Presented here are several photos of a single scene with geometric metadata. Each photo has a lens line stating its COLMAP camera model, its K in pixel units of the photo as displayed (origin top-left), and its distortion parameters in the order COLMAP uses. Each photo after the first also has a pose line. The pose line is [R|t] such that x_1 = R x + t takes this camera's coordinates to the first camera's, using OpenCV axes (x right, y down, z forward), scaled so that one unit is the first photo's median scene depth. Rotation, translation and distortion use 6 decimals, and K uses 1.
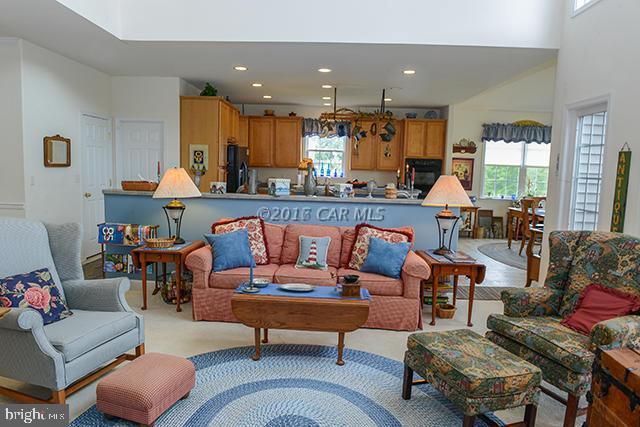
lens RADIAL K [[440.7, 0, 313.0], [0, 440.7, 216.7], [0, 0, 1]] dist [-0.044357, -0.003211]
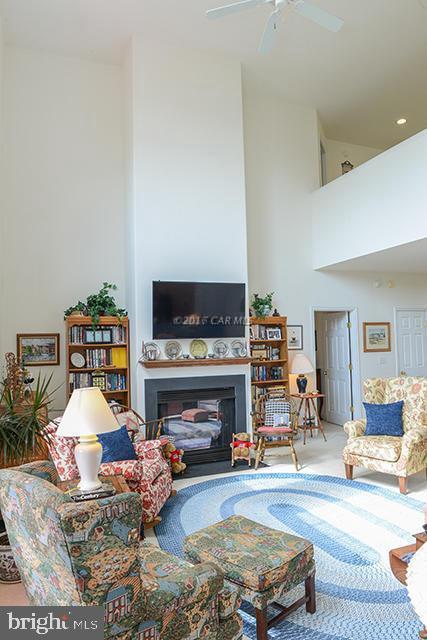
lens RADIAL K [[439.0, 0, 217.3], [0, 439.0, 321.8], [0, 0, 1]] dist [-0.046387, -0.004788]
pose [[-0.915173, -0.027162, -0.402146, 0.363983], [-0.046692, 0.998154, 0.038841, -0.103657], [0.400349, 0.054323, -0.914751, 0.807744]]
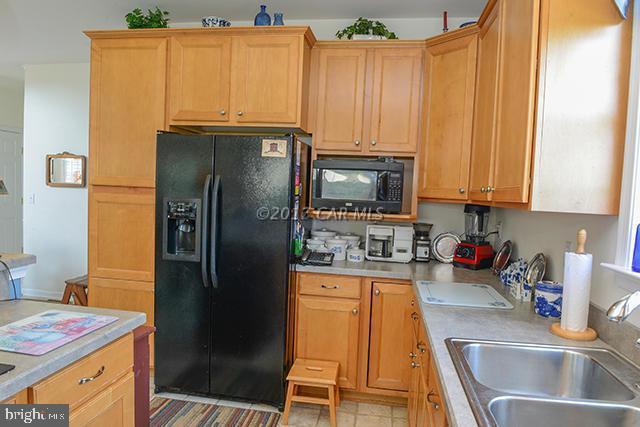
lens RADIAL K [[439.0, 0, 313.3], [0, 439.0, 217.3], [0, 0, 1]] dist [-0.046387, -0.004788]
pose [[-0.130243, 0.030244, -0.991021, 0.237305], [-0.155414, 0.986556, 0.050533, -0.172629], [0.979226, 0.160600, -0.123792, 1.578336]]
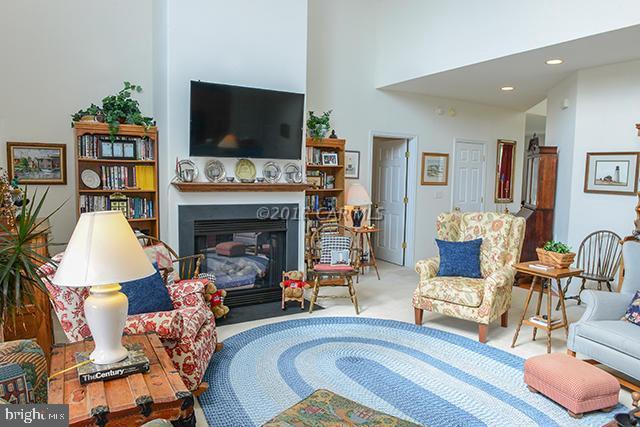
lens RADIAL K [[439.0, 0, 313.3], [0, 439.0, 217.3], [0, 0, 1]] dist [-0.046387, -0.004788]
pose [[-0.838854, 0.006372, -0.544319, 0.341159], [-0.101101, 0.980710, 0.167289, -0.066073], [0.534885, 0.195363, -0.822029, 0.640544]]
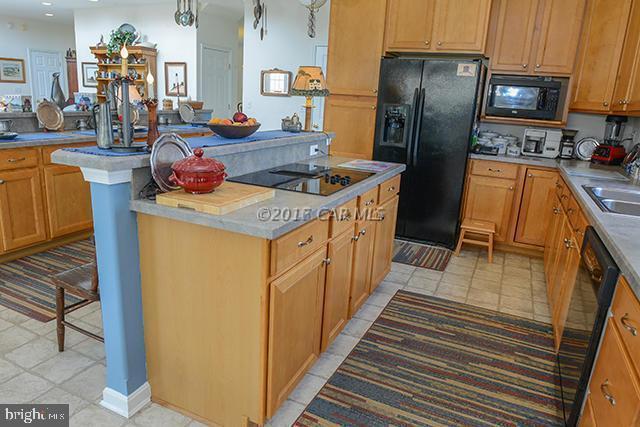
lens RADIAL K [[439.0, 0, 313.3], [0, 439.0, 217.3], [0, 0, 1]] dist [-0.046387, -0.004788]
pose [[-0.387889, 0.194754, -0.900896, 0.511130], [-0.169758, 0.945606, 0.277510, -0.146344], [0.905938, 0.260577, -0.333729, 1.536720]]
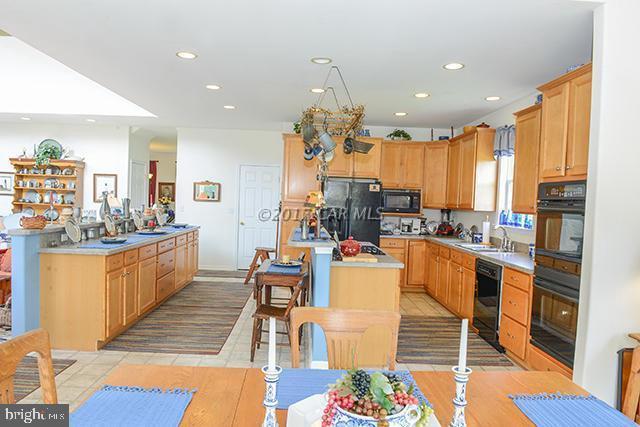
lens RADIAL K [[439.0, 0, 313.3], [0, 439.0, 217.3], [0, 0, 1]] dist [-0.046387, -0.004788]
pose [[0.058903, 0.014156, -0.998163, 0.946982], [-0.145418, 0.989355, 0.005449, -0.119214], [0.987615, 0.144830, 0.060335, 1.245791]]
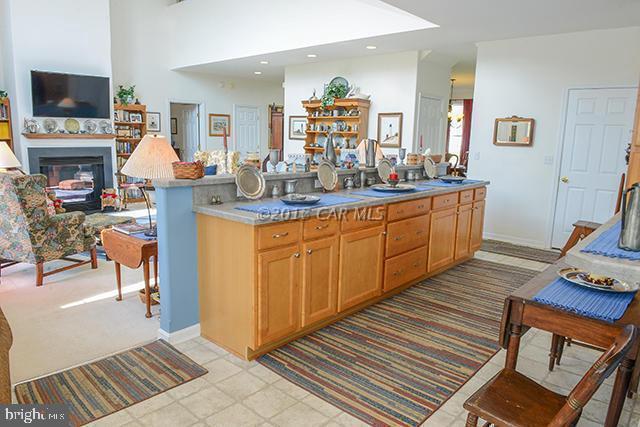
lens RADIAL K [[439.0, 0, 313.3], [0, 439.0, 217.3], [0, 0, 1]] dist [-0.046387, -0.004788]
pose [[-0.645470, 0.095733, -0.757762, 0.541121], [-0.126113, 0.965138, 0.229356, -0.125110], [0.753302, 0.243606, -0.610895, 1.285733]]
